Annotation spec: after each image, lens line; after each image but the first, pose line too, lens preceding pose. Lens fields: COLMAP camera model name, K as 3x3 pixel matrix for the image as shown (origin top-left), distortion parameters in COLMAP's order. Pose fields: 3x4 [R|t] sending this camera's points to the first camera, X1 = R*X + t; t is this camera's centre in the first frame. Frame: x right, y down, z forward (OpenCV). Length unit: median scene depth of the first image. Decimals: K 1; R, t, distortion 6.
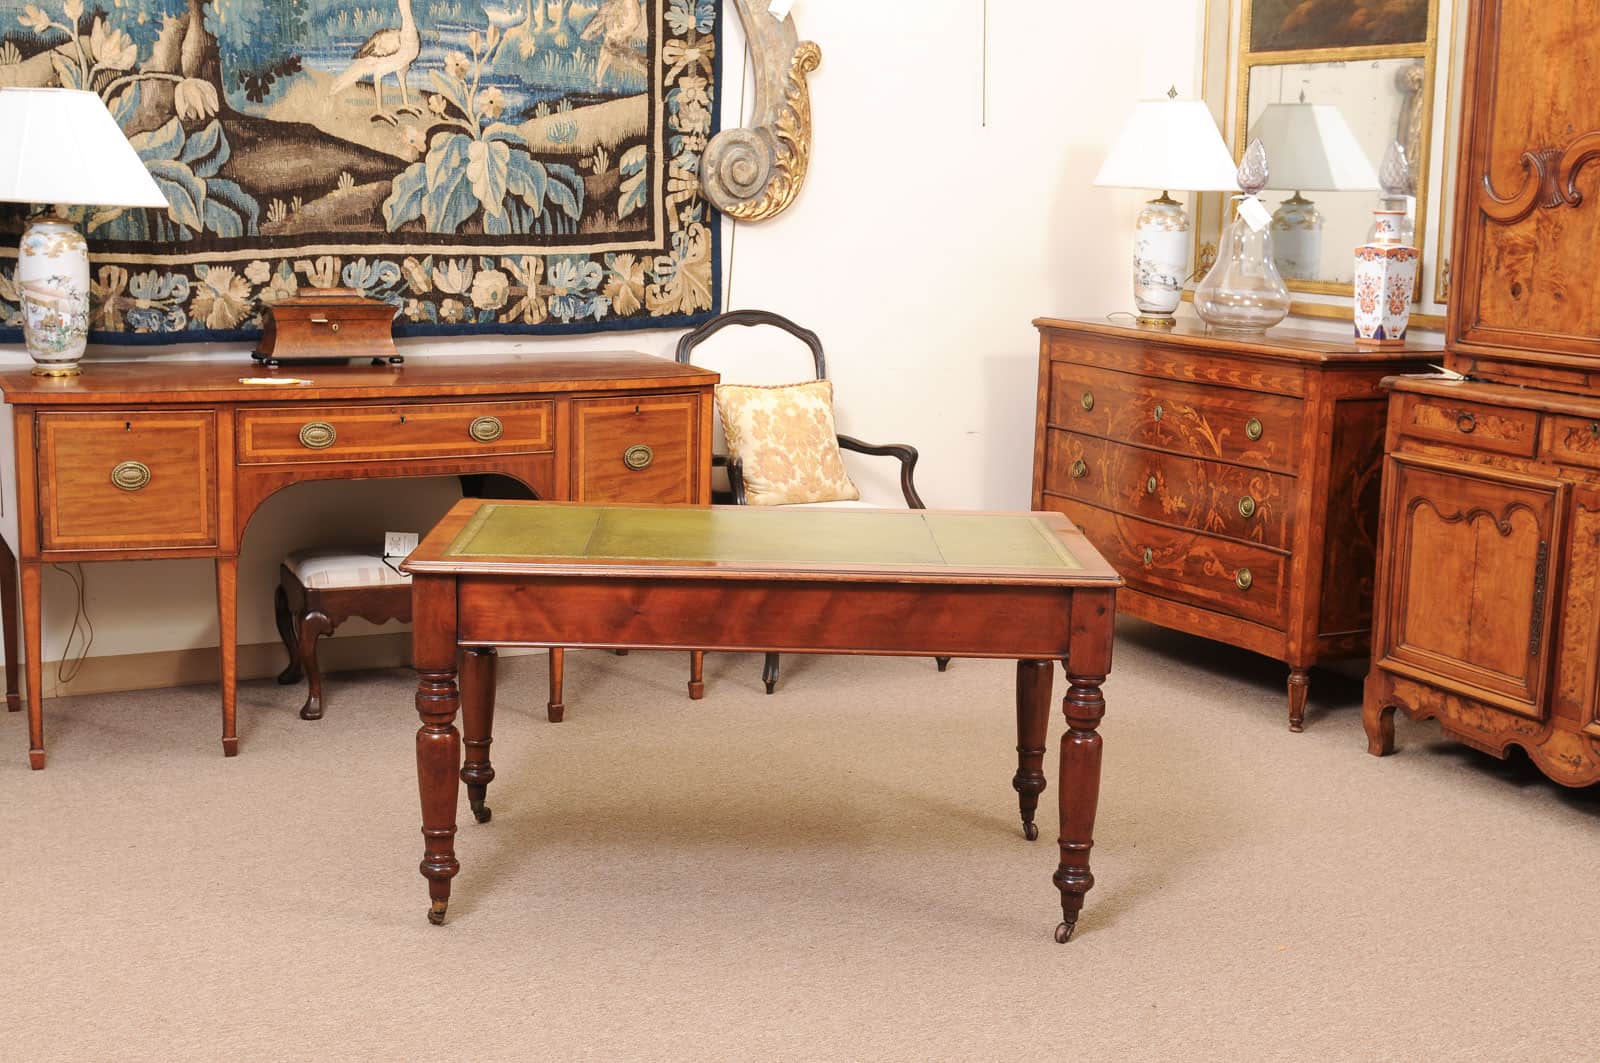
lens RADIAL K [[1992.6, 0, 800.0], [0, 1992.6, 531.5], [0, 0, 1]] dist [-0.014372, -0.000074]
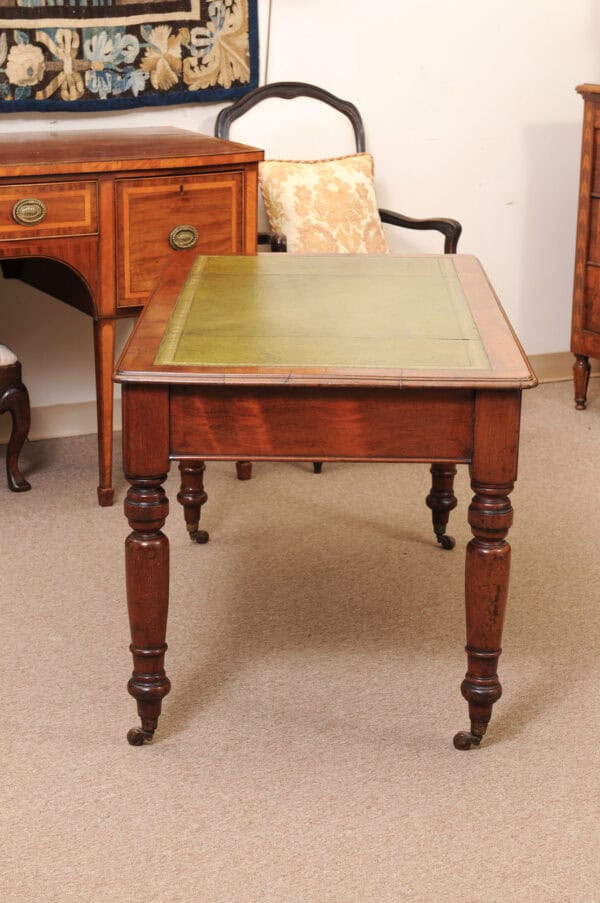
lens RADIAL K [[1933.7, 0, 300.0], [0, 1933.7, 451.5], [0, 0, 1]] dist [0.115686, 0.236024]
pose [[0.999877, -0.015254, -0.003649, -0.021354], [0.015504, 0.996455, 0.082684, -0.010131], [0.002374, -0.082731, 0.996569, 0.035906]]
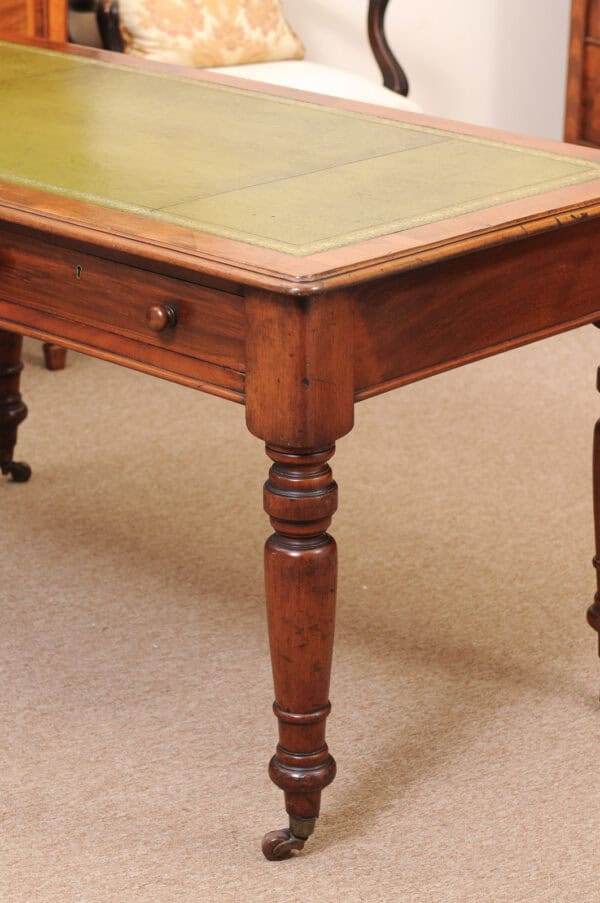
lens RADIAL K [[2616.0, 0, 298.3], [0, 2616.0, 435.7], [0, 0, 1]] dist [0.117192, 0.370380]
pose [[0.999944, -0.010430, -0.002019, 0.031682], [0.010614, 0.989081, 0.146992, -0.022734], [0.000464, -0.147005, 0.989136, 0.134046]]
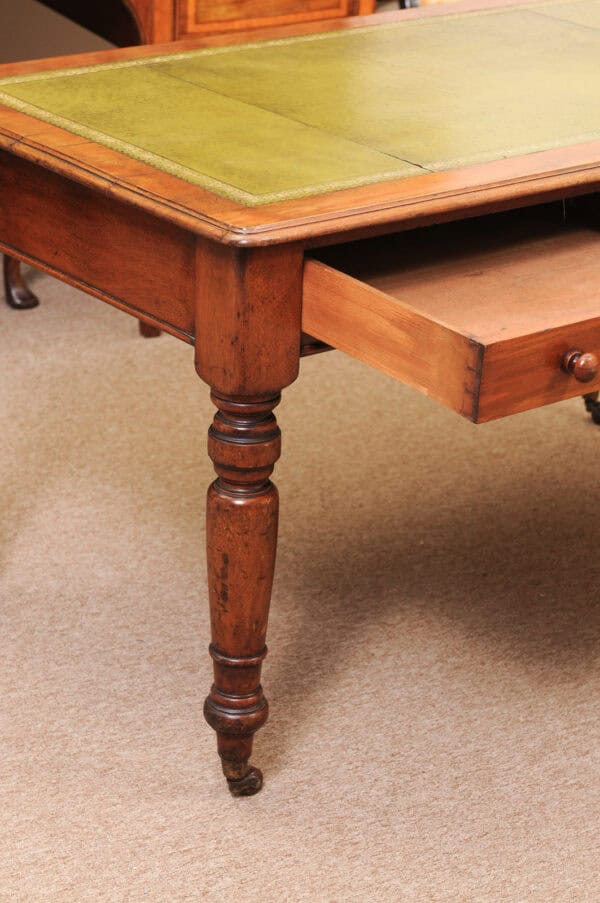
lens RADIAL K [[2307.8, 0, 300.0], [0, 2307.8, 451.5], [0, 0, 1]] dist [0.136731, 0.342428]
pose [[0.999923, 0.008162, 0.009371, -0.077319], [-0.009984, 0.976629, 0.214698, -0.036721], [-0.007400, -0.214775, 0.976636, 0.210834]]
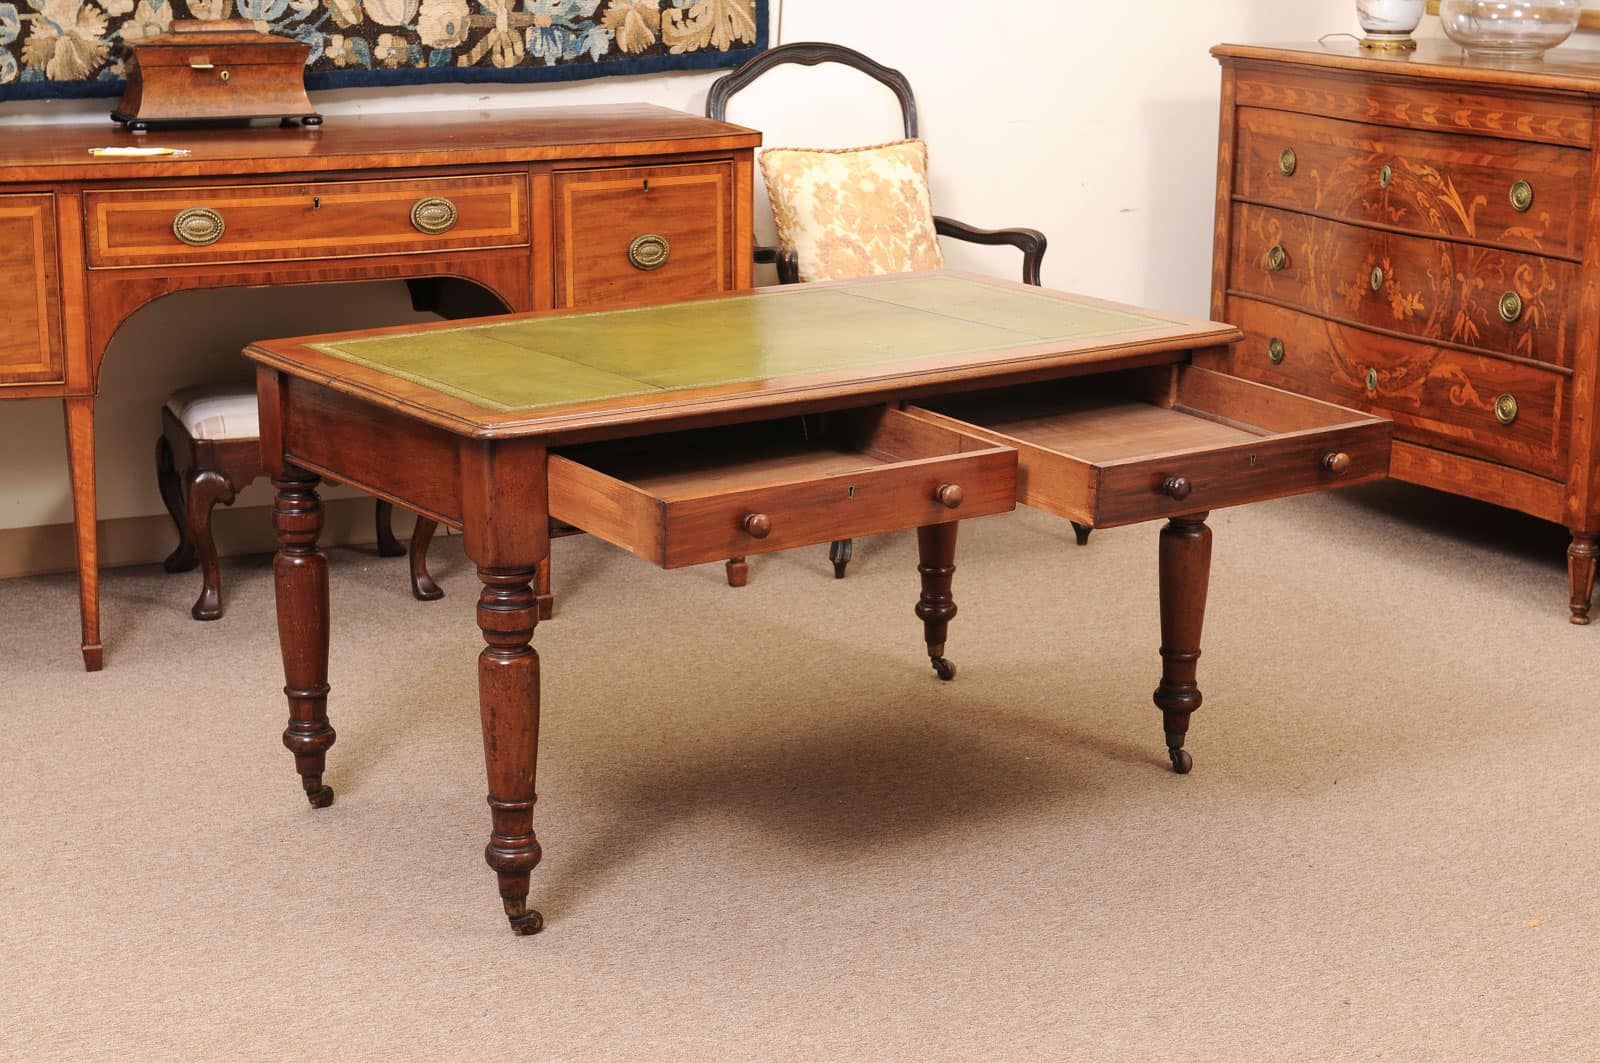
lens RADIAL K [[2756.8, 0, 800.0], [0, 2756.8, 531.5], [0, 0, 1]] dist [0.069241, 0.105870]
pose [[0.998630, -0.011310, -0.051091, 0.022752], [0.014440, 0.998013, 0.061323, 0.003250], [0.050296, -0.061977, 0.996809, 0.003399]]
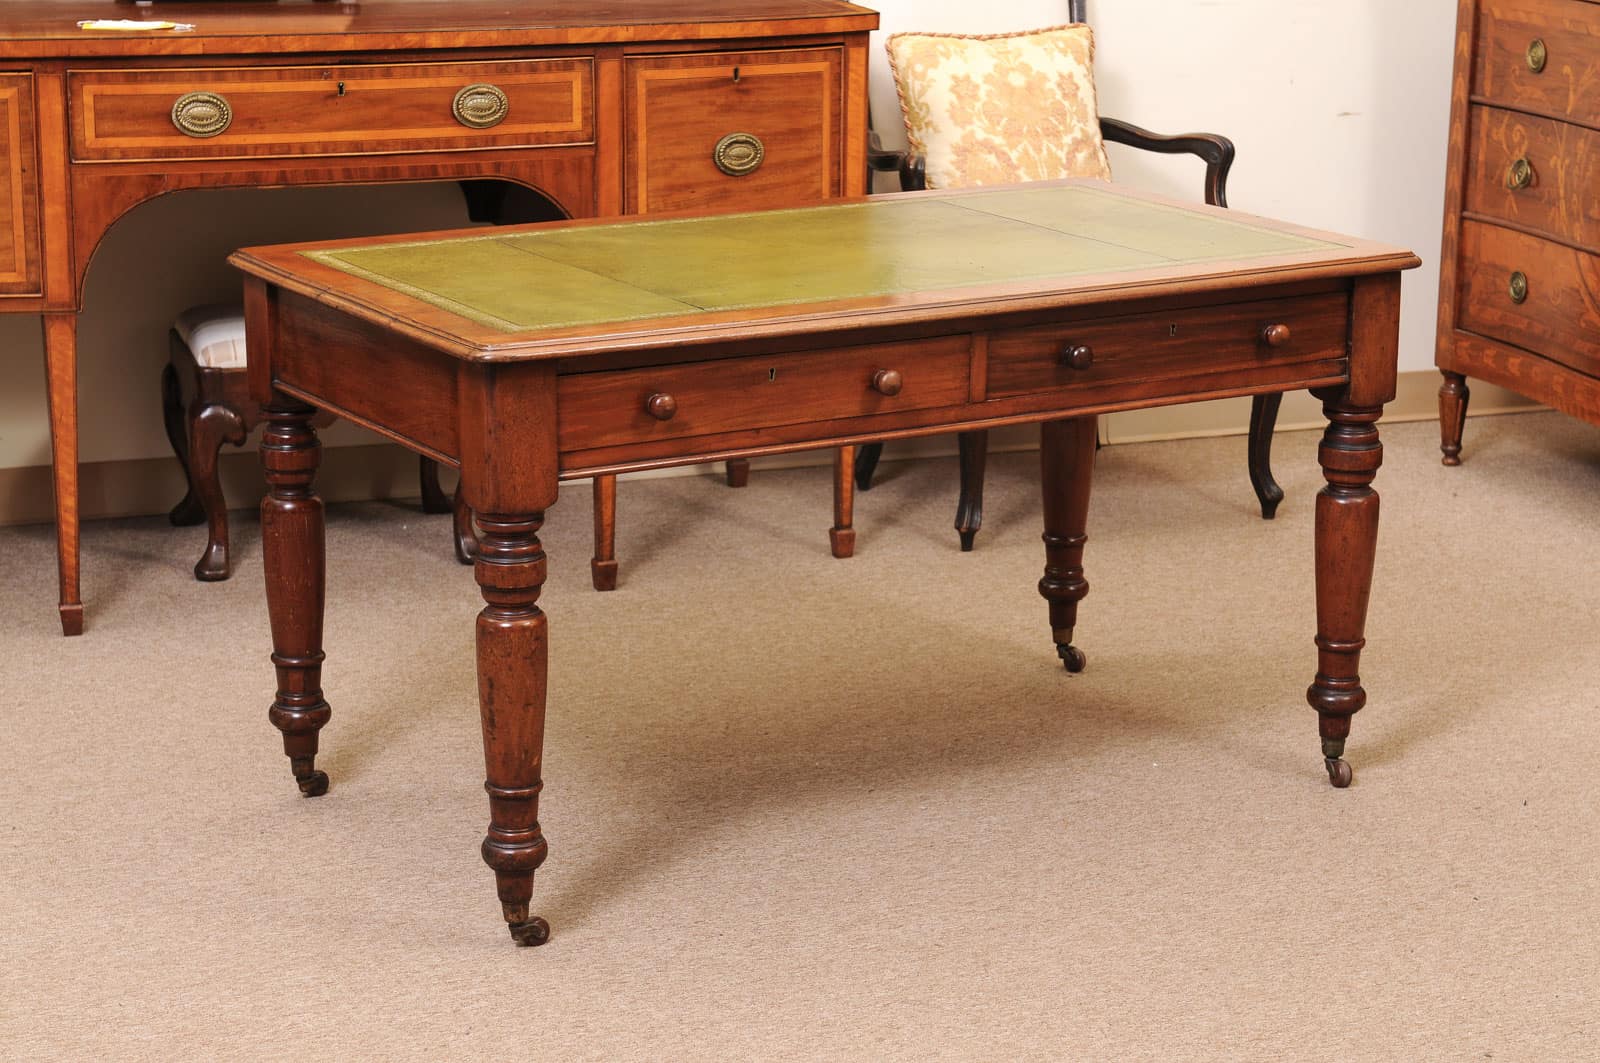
lens RADIAL K [[3426.3, 0, 800.0], [0, 3426.3, 531.5], [0, 0, 1]] dist [0.115686, 0.236024]
pose [[0.992223, 0.011769, -0.123917, 0.066051], [-0.003749, 0.997894, 0.064755, 0.009343], [0.124418, -0.063787, 0.990177, -0.031921]]
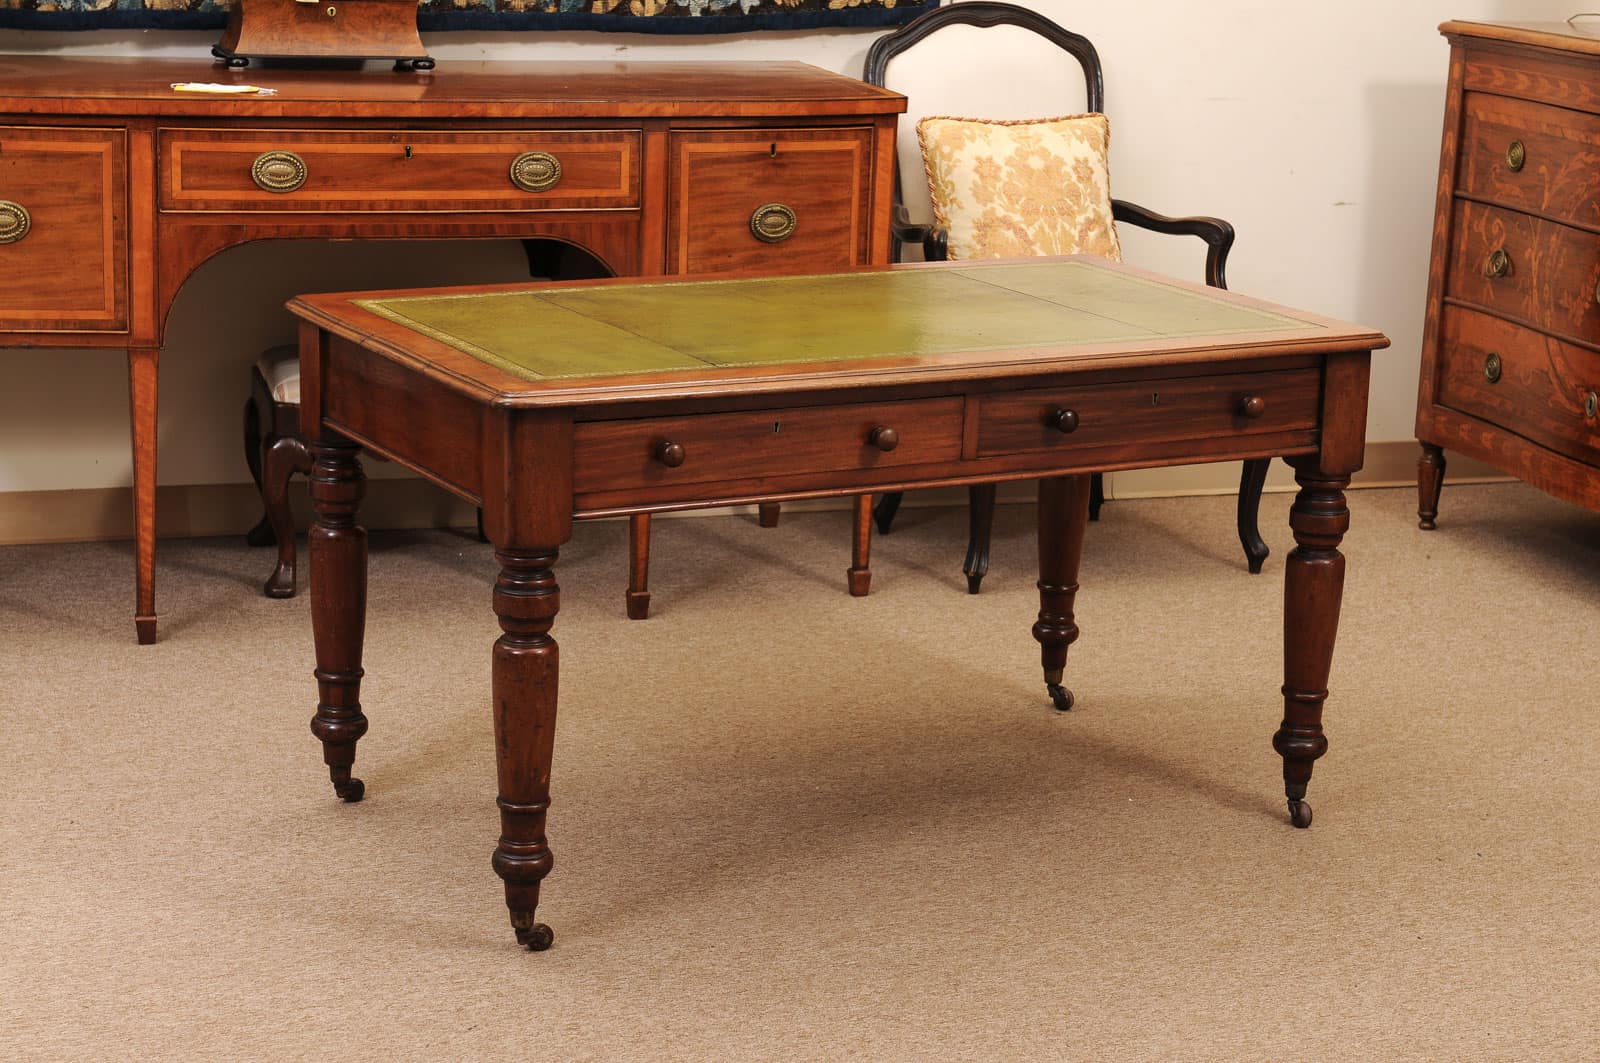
lens RADIAL K [[3071.6, 0, 800.0], [0, 3071.6, 531.5], [0, 0, 1]] dist [0.102622, 0.130004]
pose [[0.988165, 0.043909, -0.146976, 0.079488], [-0.036074, 0.997804, 0.055558, 0.007608], [0.149093, -0.049599, 0.987578, -0.003588]]
